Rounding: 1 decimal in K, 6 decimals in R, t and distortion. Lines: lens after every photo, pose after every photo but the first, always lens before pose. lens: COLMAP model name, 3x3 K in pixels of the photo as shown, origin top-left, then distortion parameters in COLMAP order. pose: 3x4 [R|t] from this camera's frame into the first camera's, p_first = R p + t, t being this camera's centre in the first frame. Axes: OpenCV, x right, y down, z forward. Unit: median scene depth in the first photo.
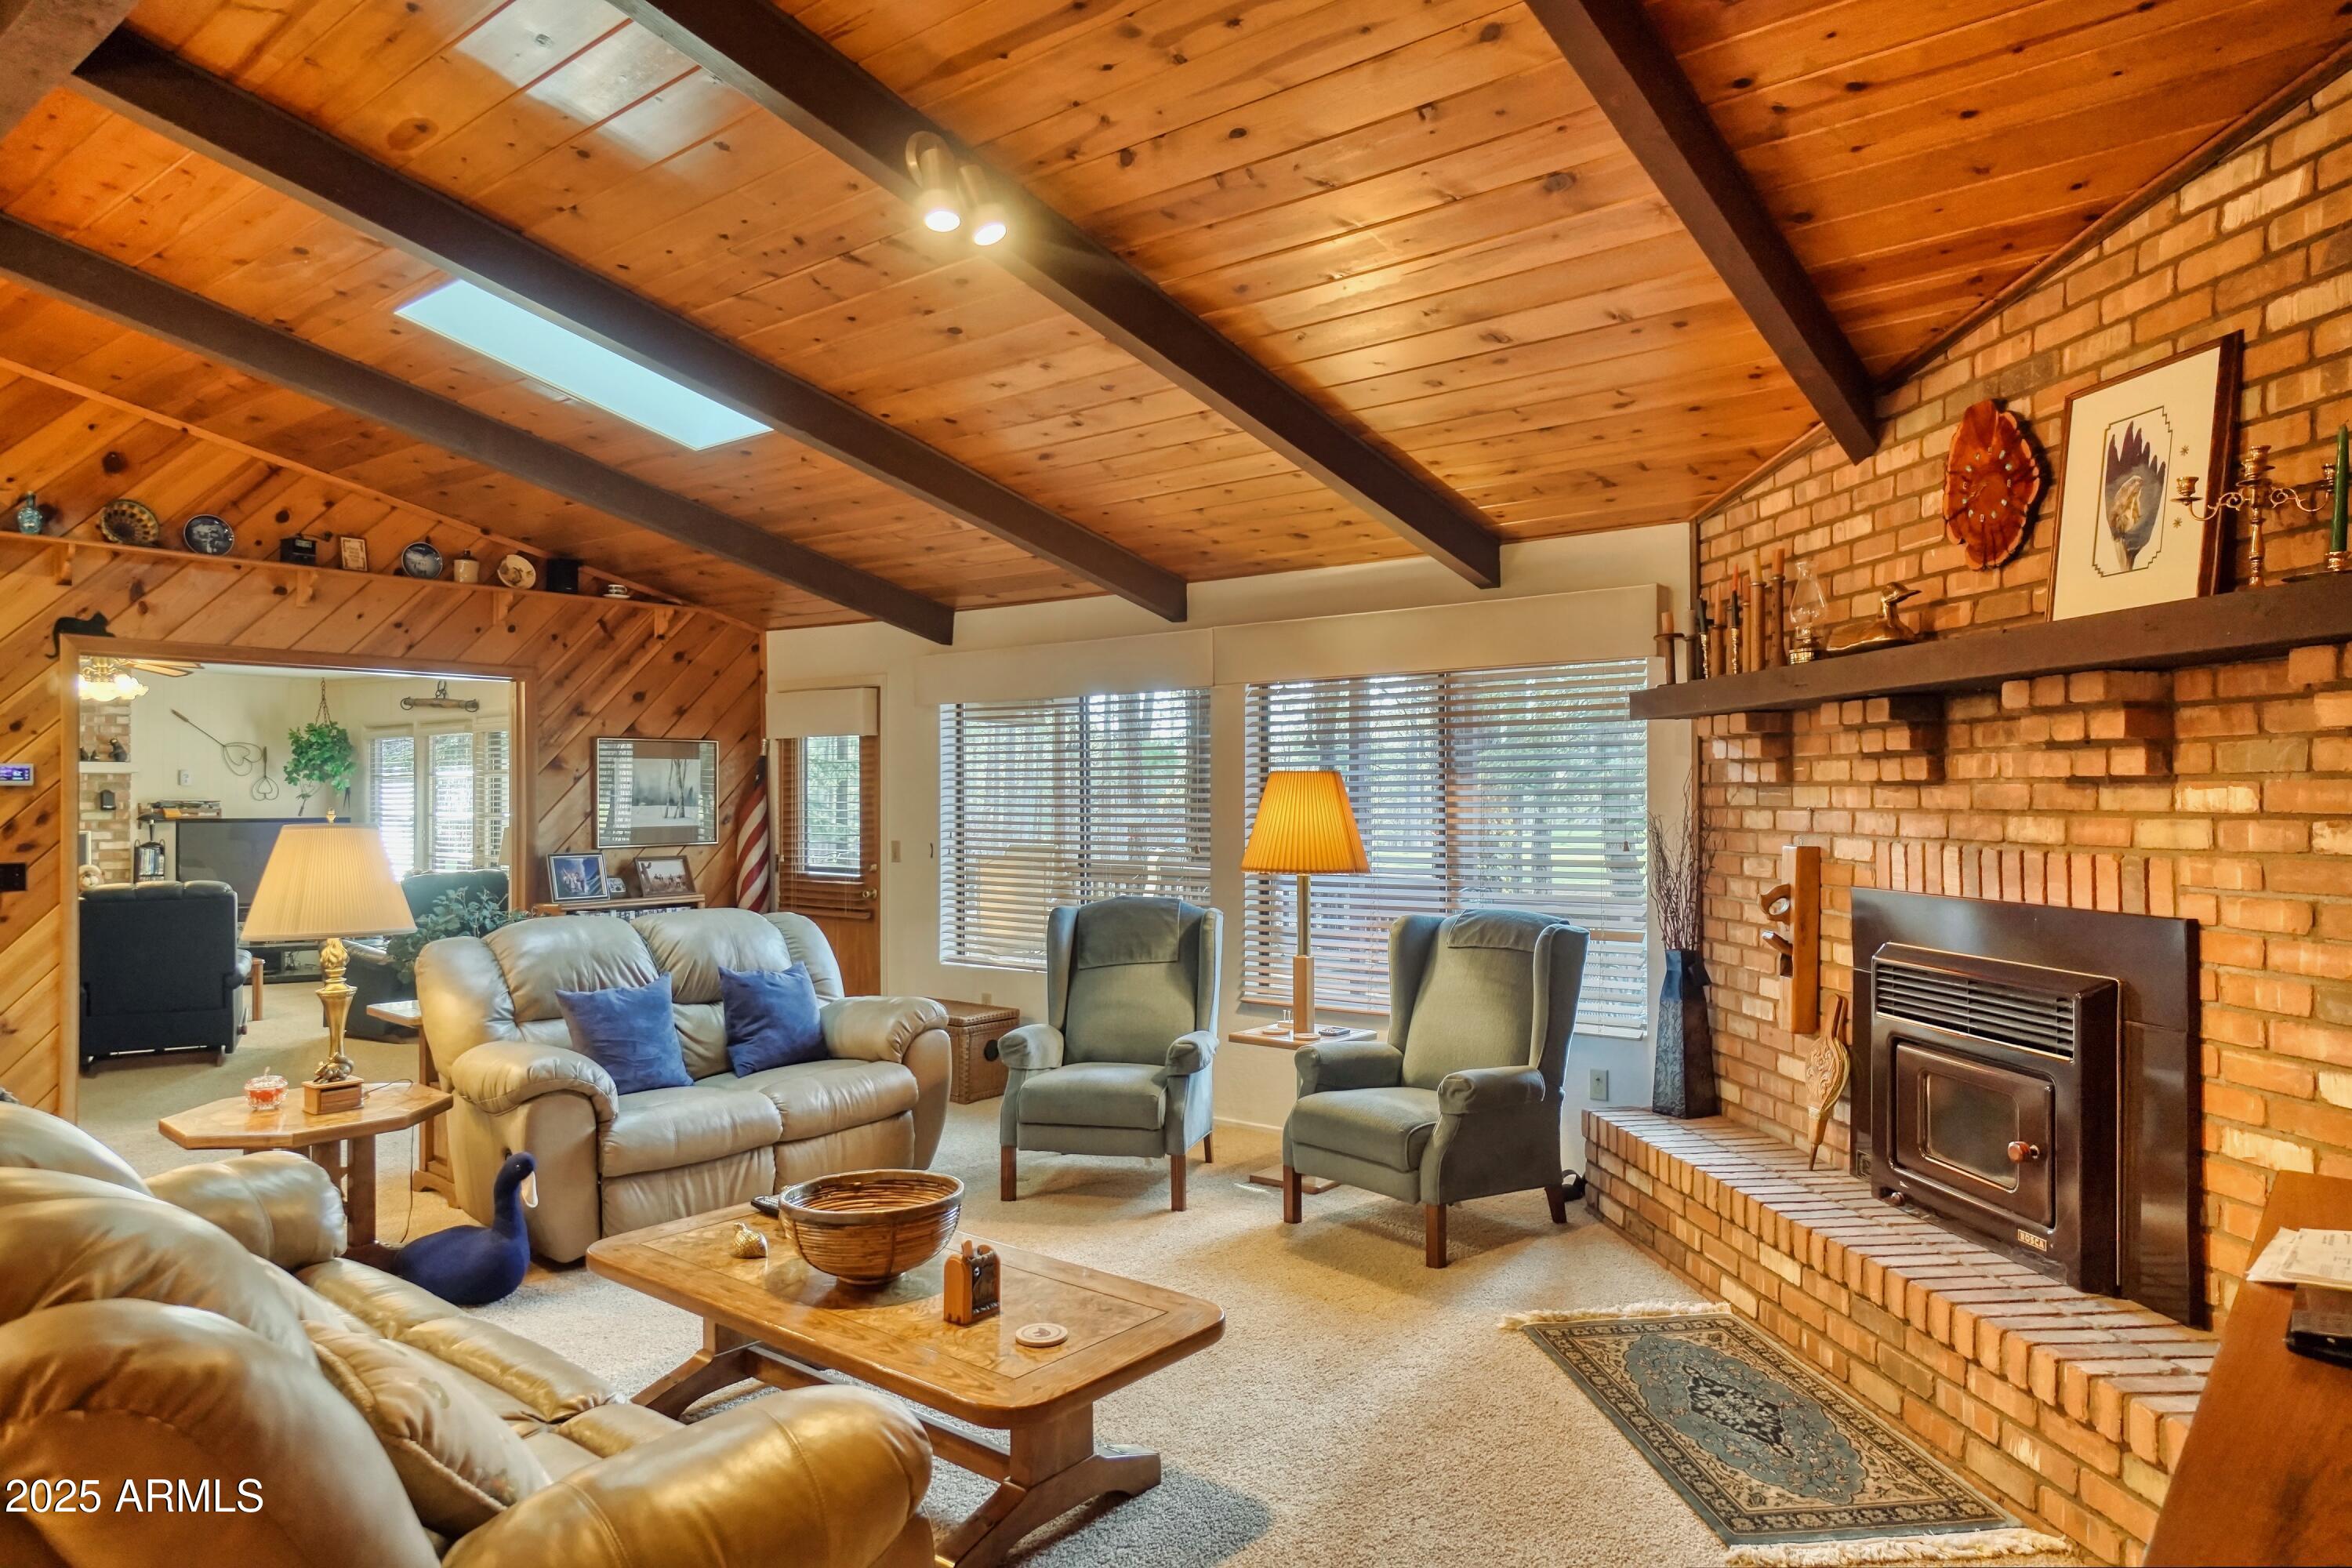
lens RADIAL K [[1481.0, 0, 1176.0], [0, 1481.0, 784.0], [0, 0, 1]] dist [0.000137, 0.033414]
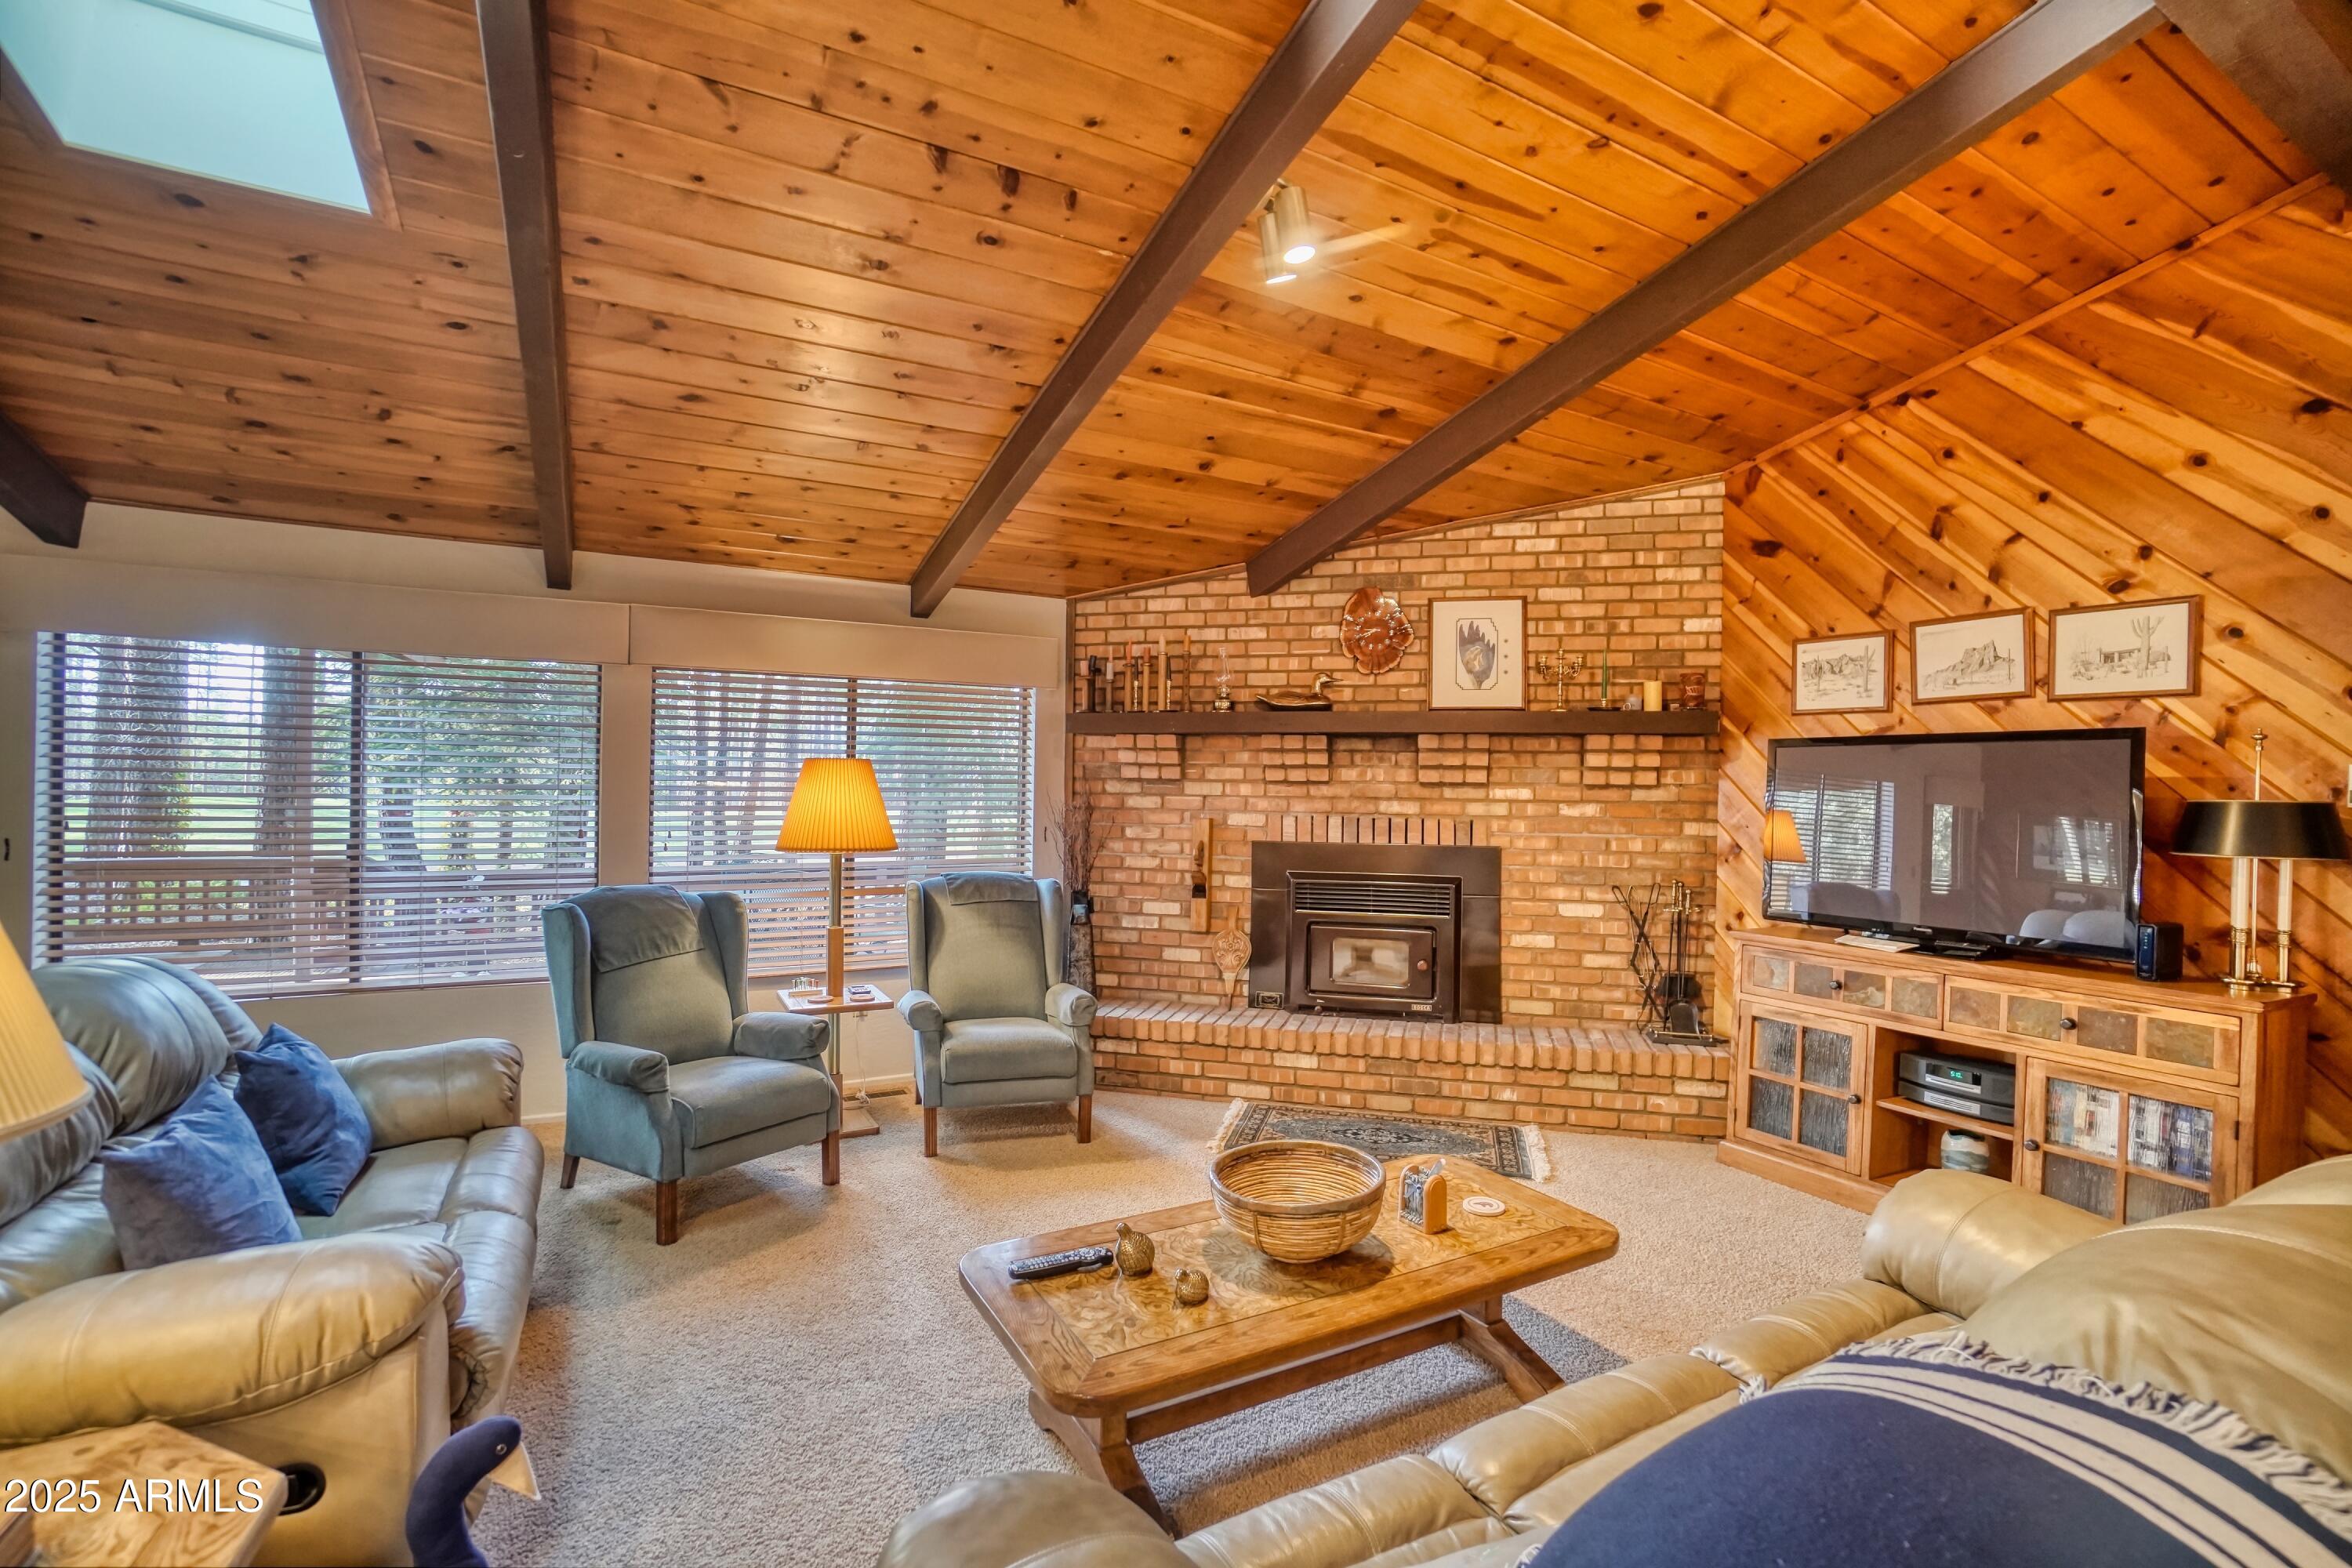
lens RADIAL K [[1030.5, 0, 1176.0], [0, 1030.5, 784.0], [0, 0, 1]] dist [-0.056361, 0.019655]
pose [[0.368246, 0.010472, 0.929670, -0.844739], [-0.023240, 0.999728, -0.002055, 0.008922], [-0.929438, -0.020849, 0.368389, 0.780102]]
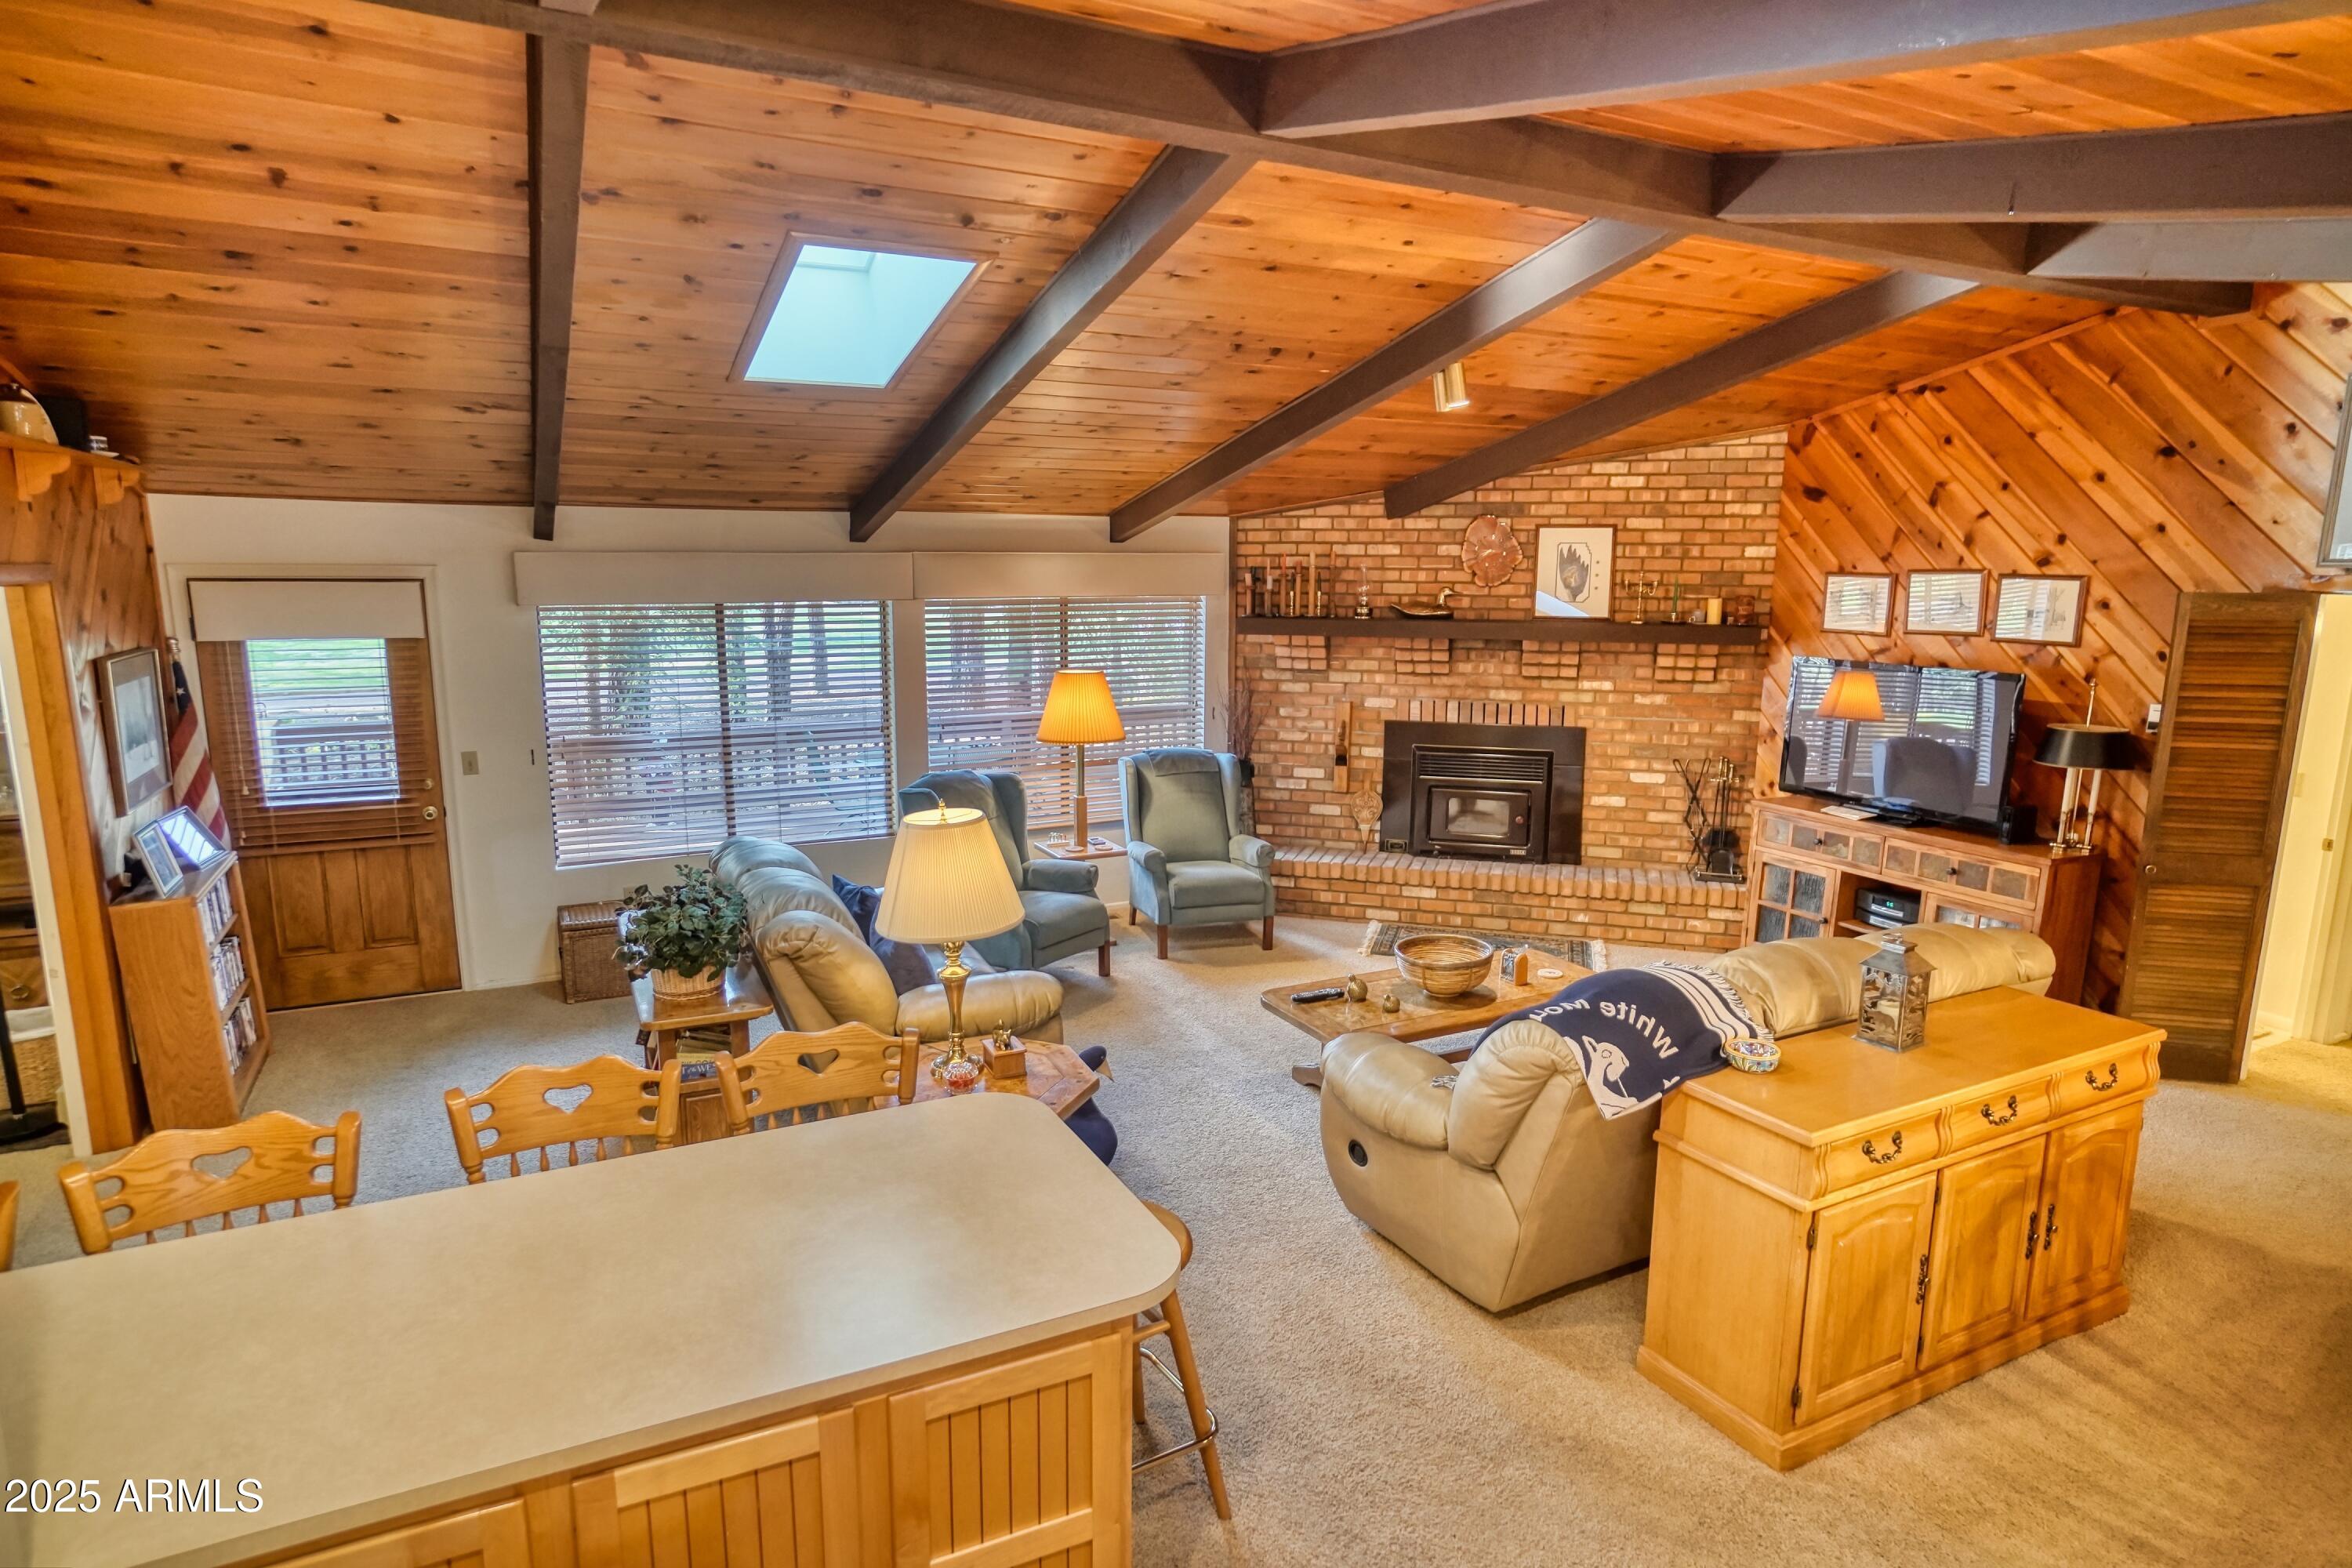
lens RADIAL K [[1292.1, 0, 1176.0], [0, 1292.1, 784.0], [0, 0, 1]] dist [-0.003754, -0.000249]
pose [[0.395776, -0.152706, 0.905562, -1.674044], [-0.014412, 0.984924, 0.172388, -0.193071], [-0.918234, -0.081278, 0.387608, 0.661502]]
